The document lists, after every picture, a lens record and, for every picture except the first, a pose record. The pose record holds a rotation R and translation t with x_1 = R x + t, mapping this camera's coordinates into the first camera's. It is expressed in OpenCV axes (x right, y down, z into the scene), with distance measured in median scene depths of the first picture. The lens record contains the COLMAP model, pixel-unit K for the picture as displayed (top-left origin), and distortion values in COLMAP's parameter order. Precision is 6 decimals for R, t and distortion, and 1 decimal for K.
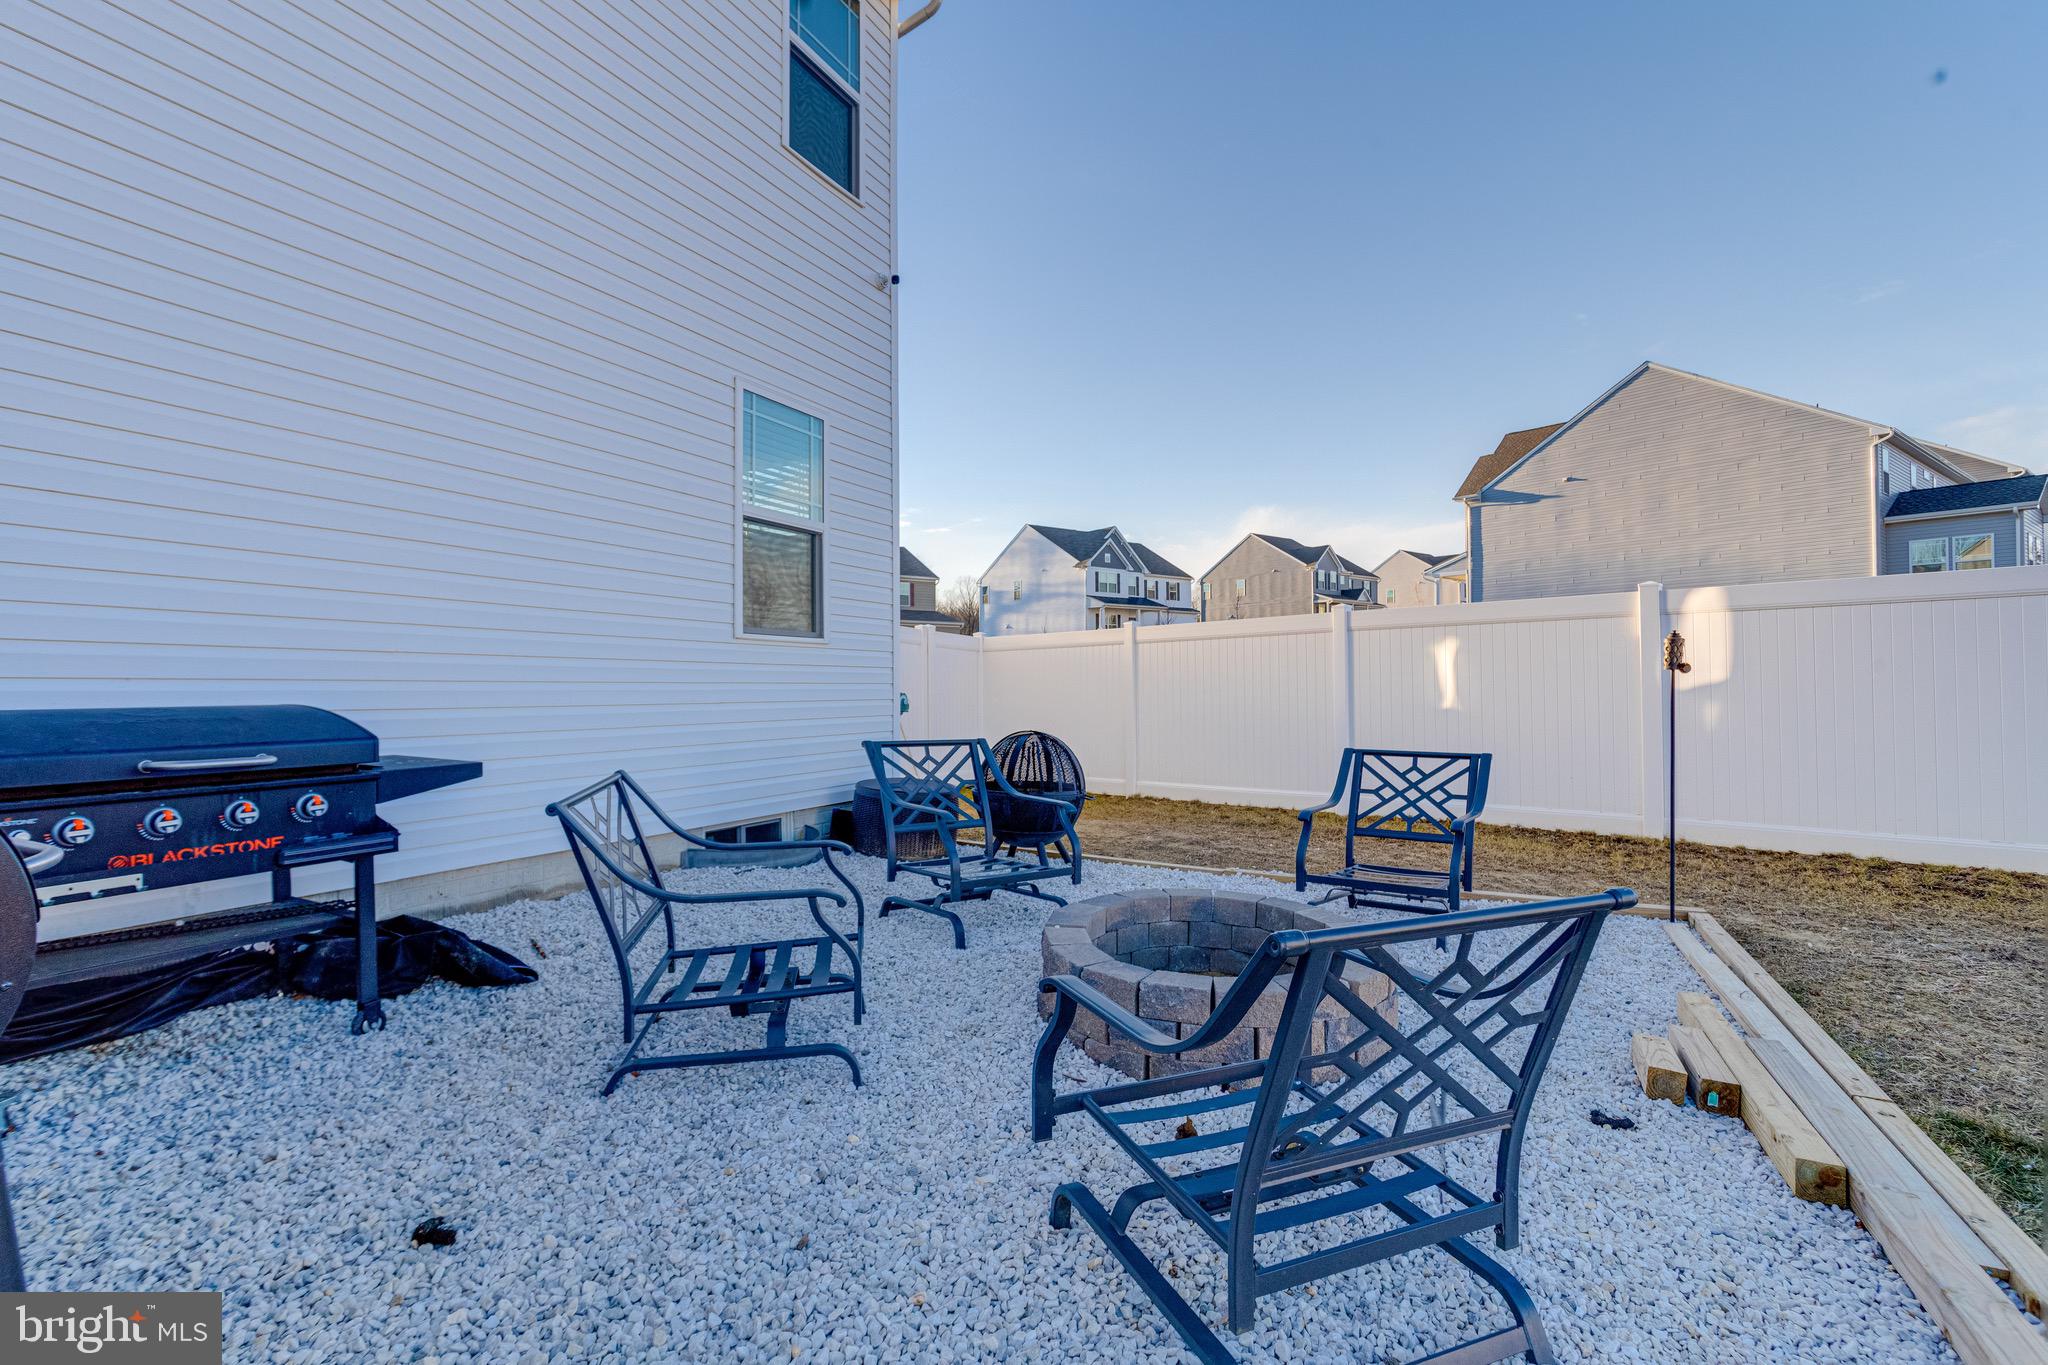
lens RADIAL K [[981.4, 0, 1007.4], [0, 981.4, 675.6], [0, 0, 1]] dist [-0.035679, 0.019731]
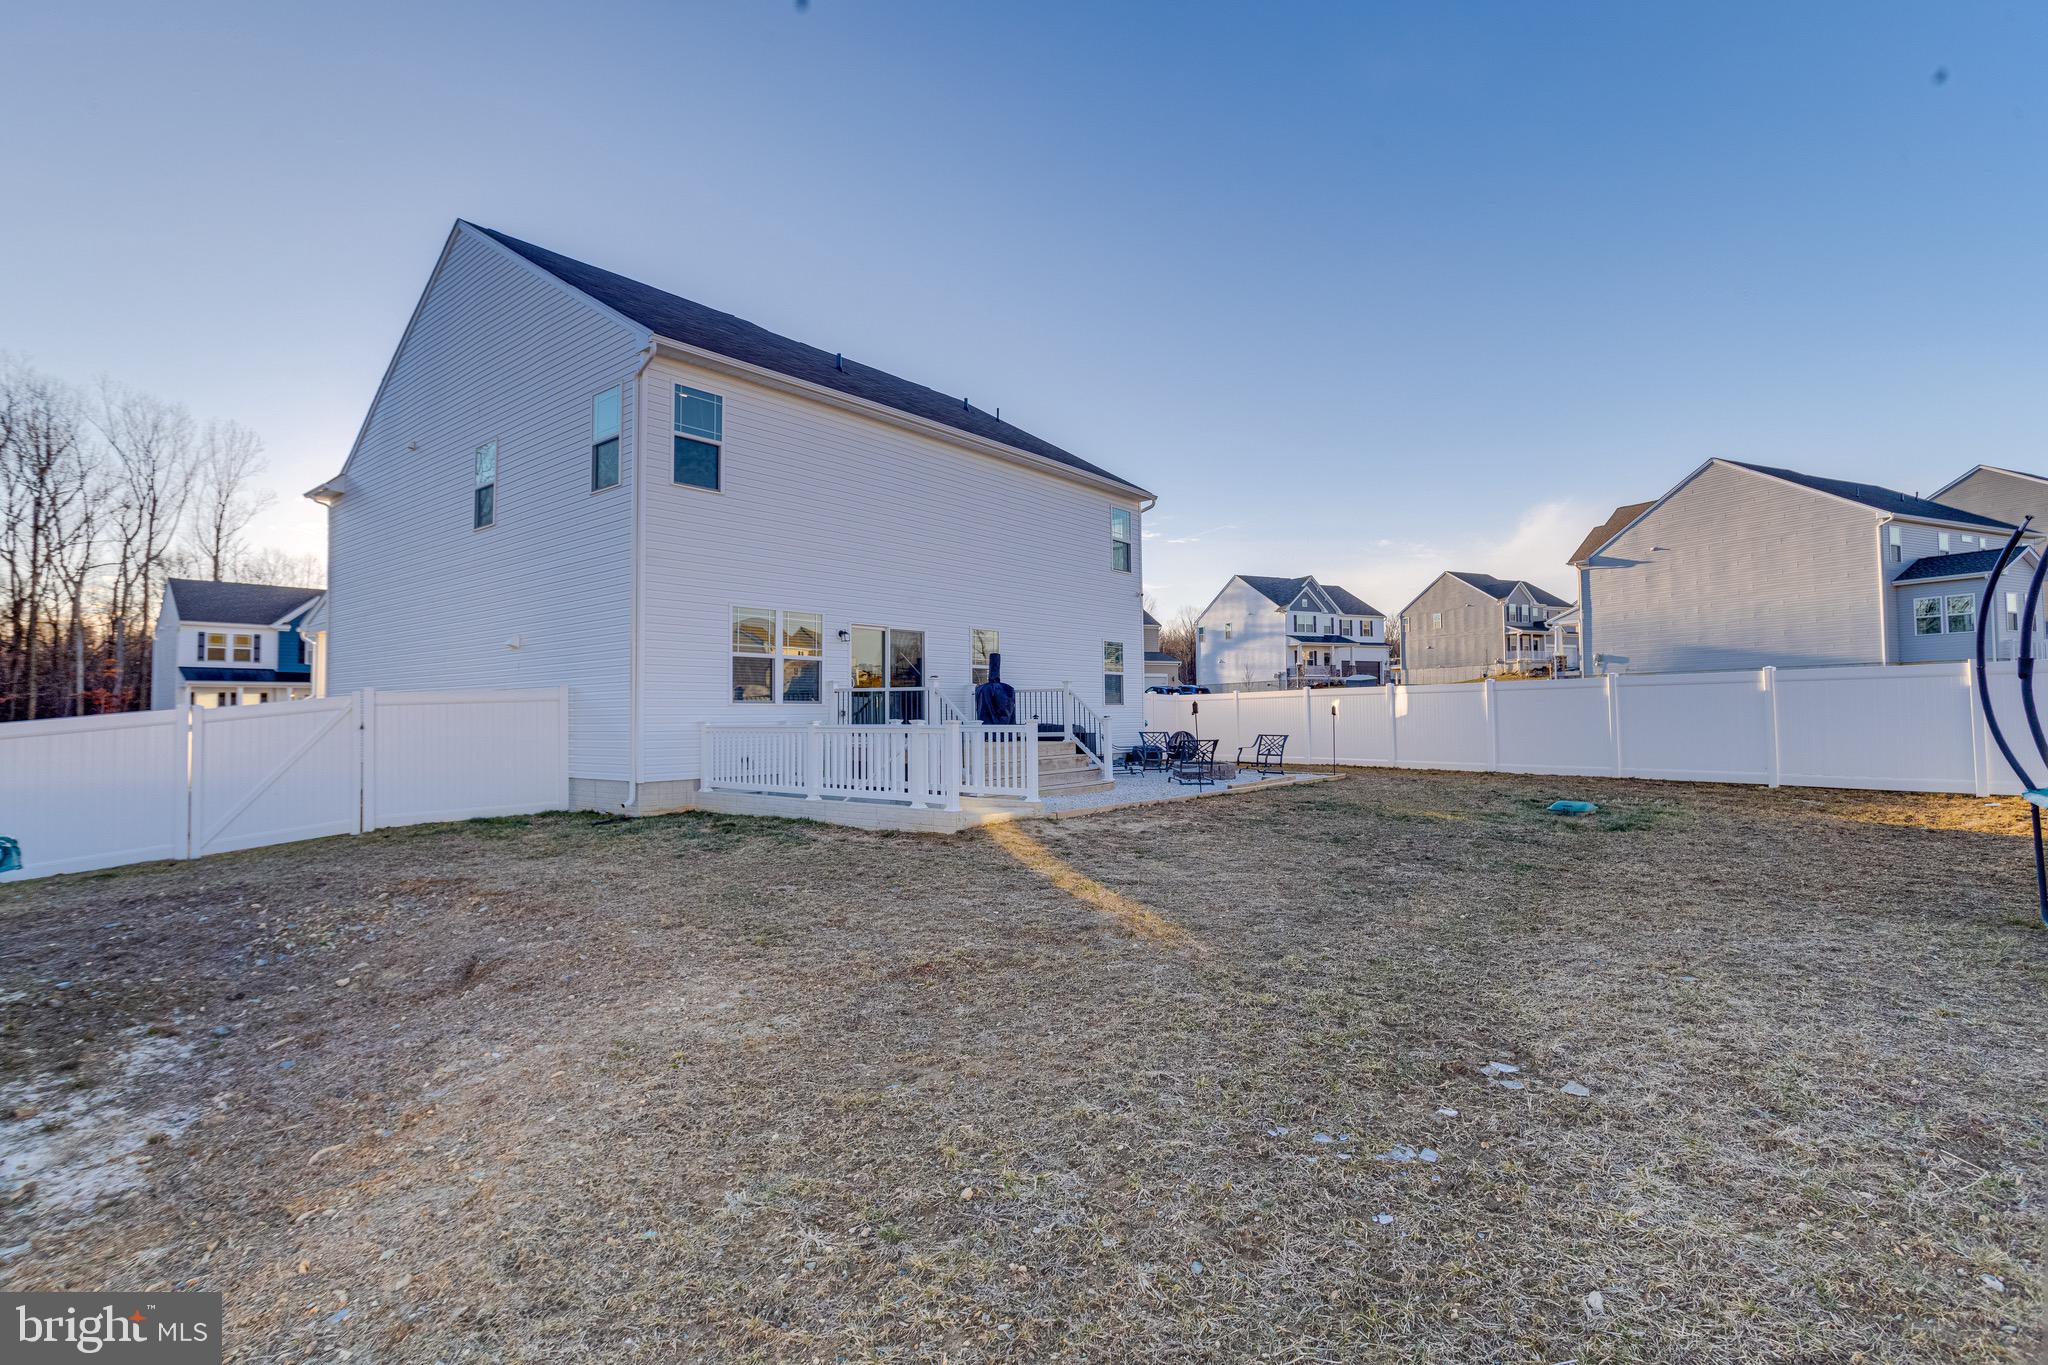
lens RADIAL K [[981.4, 0, 1007.4], [0, 981.4, 675.6], [0, 0, 1]] dist [-0.035679, 0.019731]
pose [[0.974226, -0.013360, -0.225179, 0.017675], [0.007742, 0.999637, -0.025815, -0.005013], [0.225442, 0.023406, 0.973975, -0.221742]]
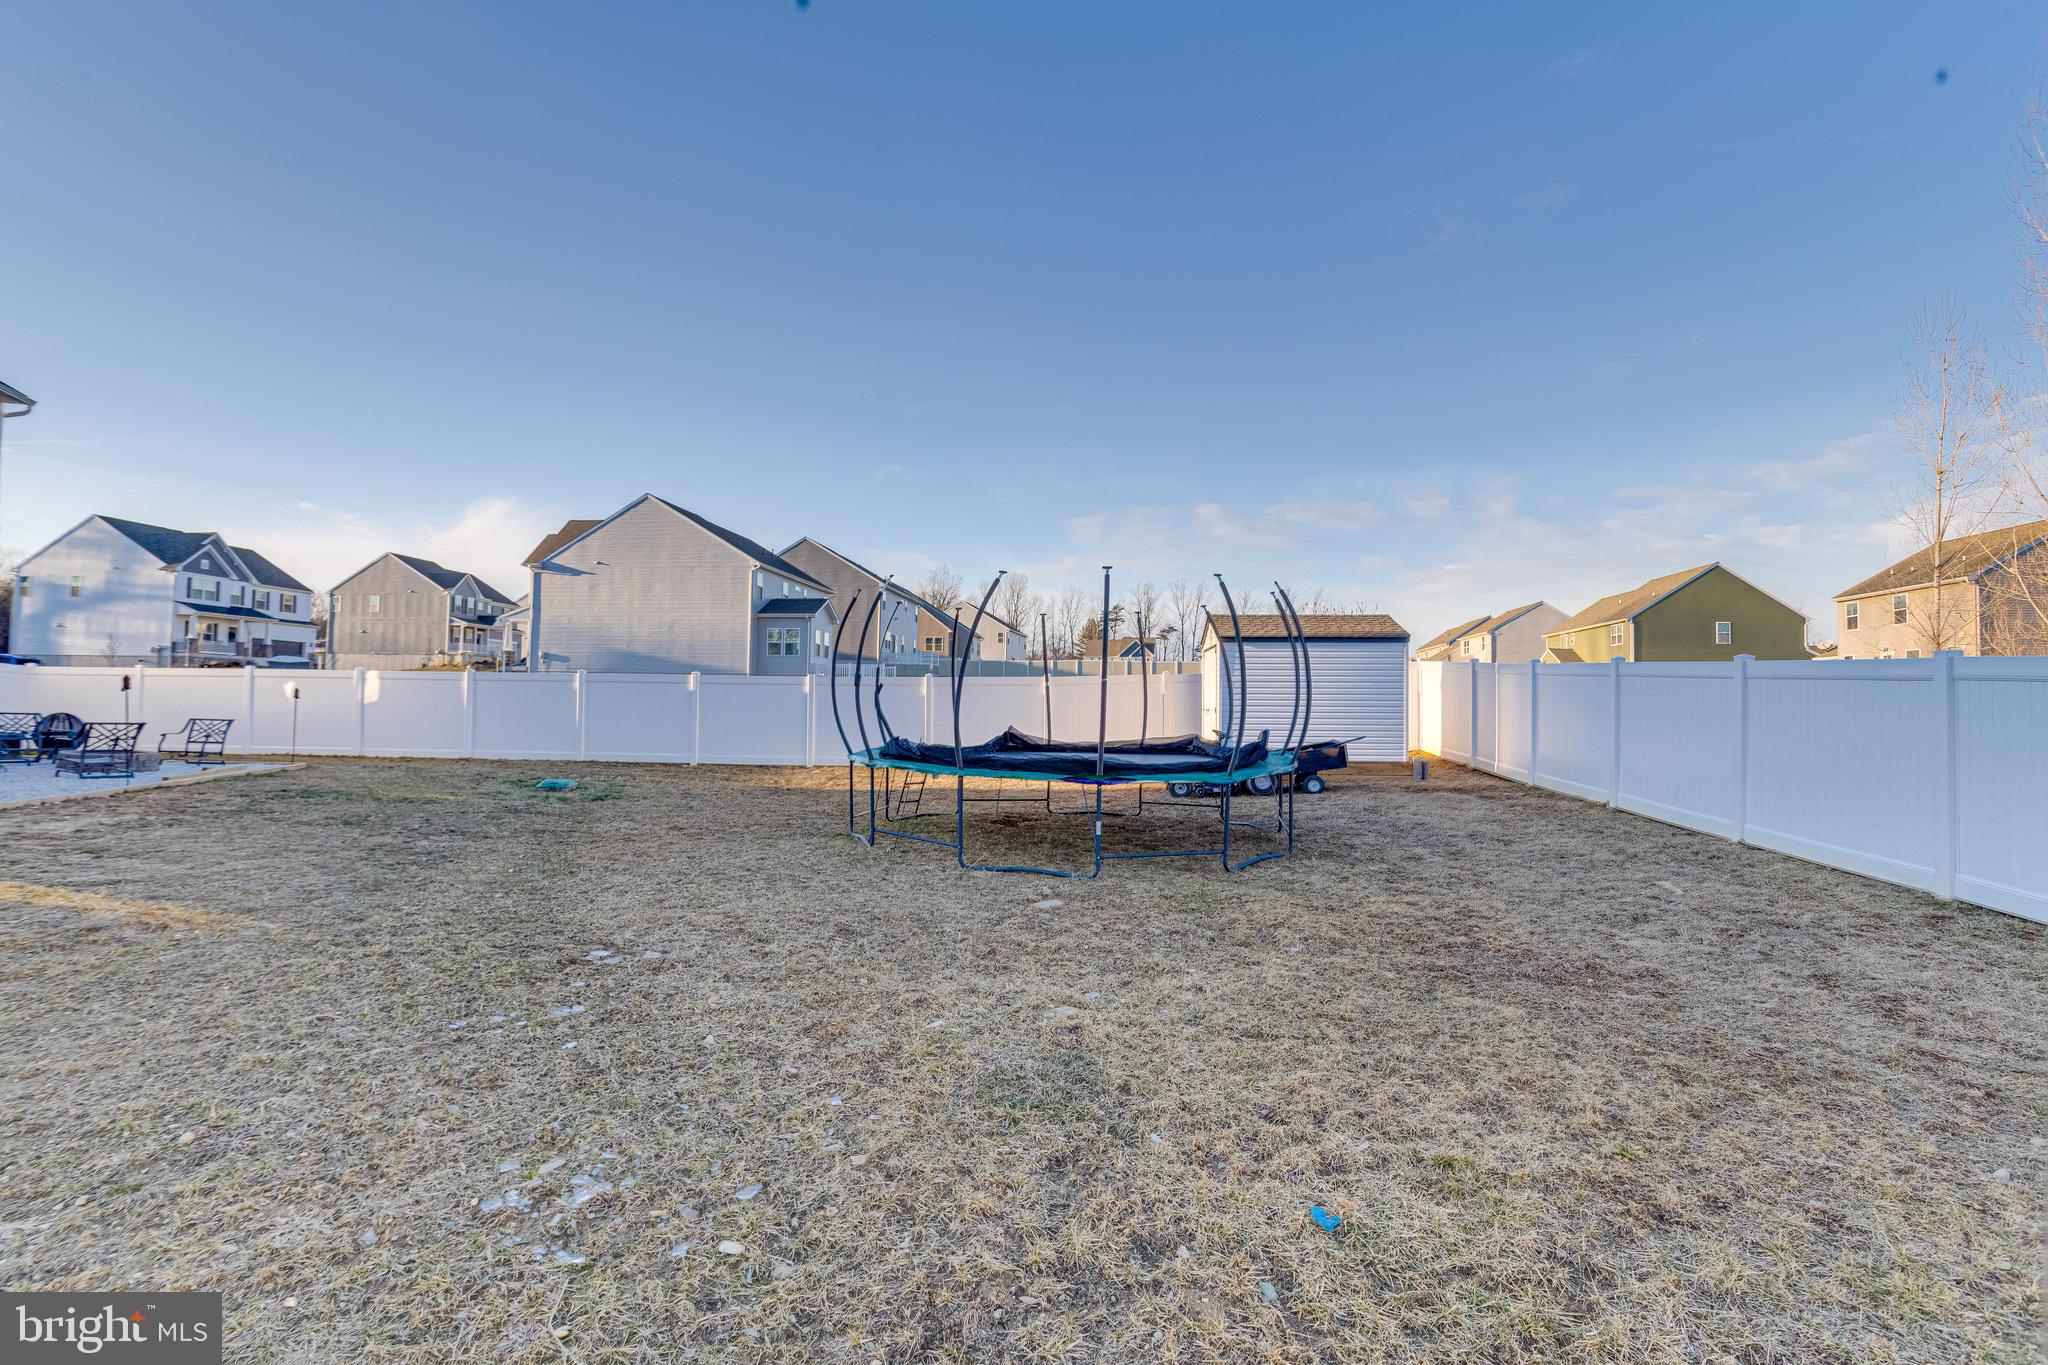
lens RADIAL K [[981.4, 0, 1007.4], [0, 981.4, 675.6], [0, 0, 1]] dist [-0.035679, 0.019731]
pose [[0.710920, 0.044801, 0.701845, 0.000353], [-0.031314, 0.998996, -0.032051, -0.003969], [-0.702576, 0.000809, 0.711609, -0.237475]]
